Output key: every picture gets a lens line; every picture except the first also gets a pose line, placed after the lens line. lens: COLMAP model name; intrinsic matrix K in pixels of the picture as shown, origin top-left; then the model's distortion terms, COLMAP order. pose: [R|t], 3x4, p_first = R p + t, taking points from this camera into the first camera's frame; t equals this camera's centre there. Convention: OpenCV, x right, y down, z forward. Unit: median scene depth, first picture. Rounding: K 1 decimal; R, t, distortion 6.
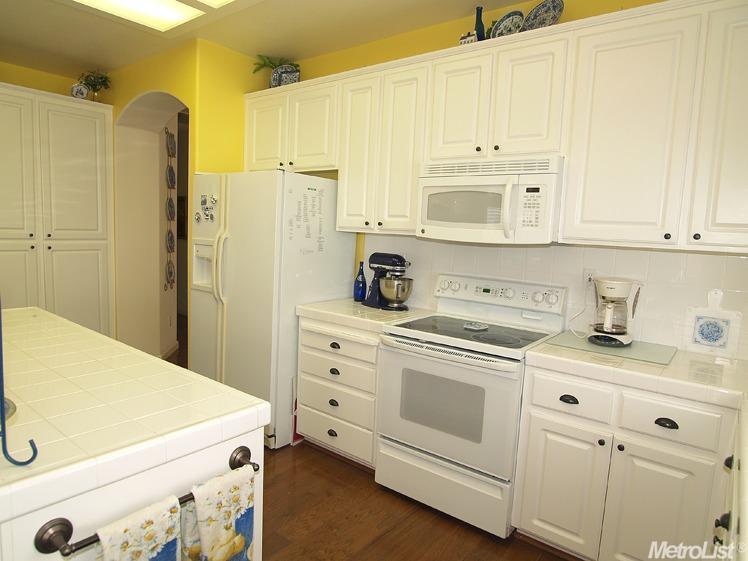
lens RADIAL K [[470.3, 0, 377.5], [0, 470.3, 279.6], [0, 0, 1]] dist [-0.026982, -0.007907]
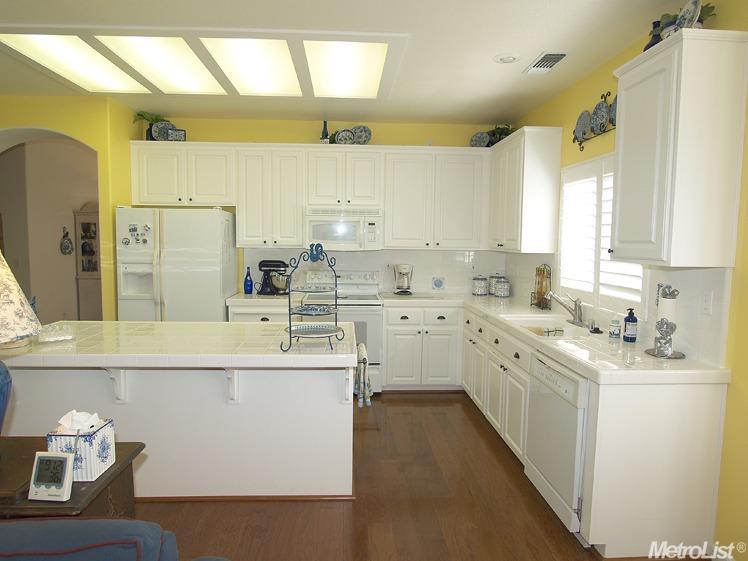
lens RADIAL K [[470.3, 0, 370.2], [0, 470.3, 281.3], [0, 0, 1]] dist [-0.026982, -0.007907]
pose [[0.747250, -0.094008, 0.657860, -0.940798], [0.091829, 0.995054, 0.037886, -0.017686], [-0.658167, 0.032100, 0.752187, -0.484386]]
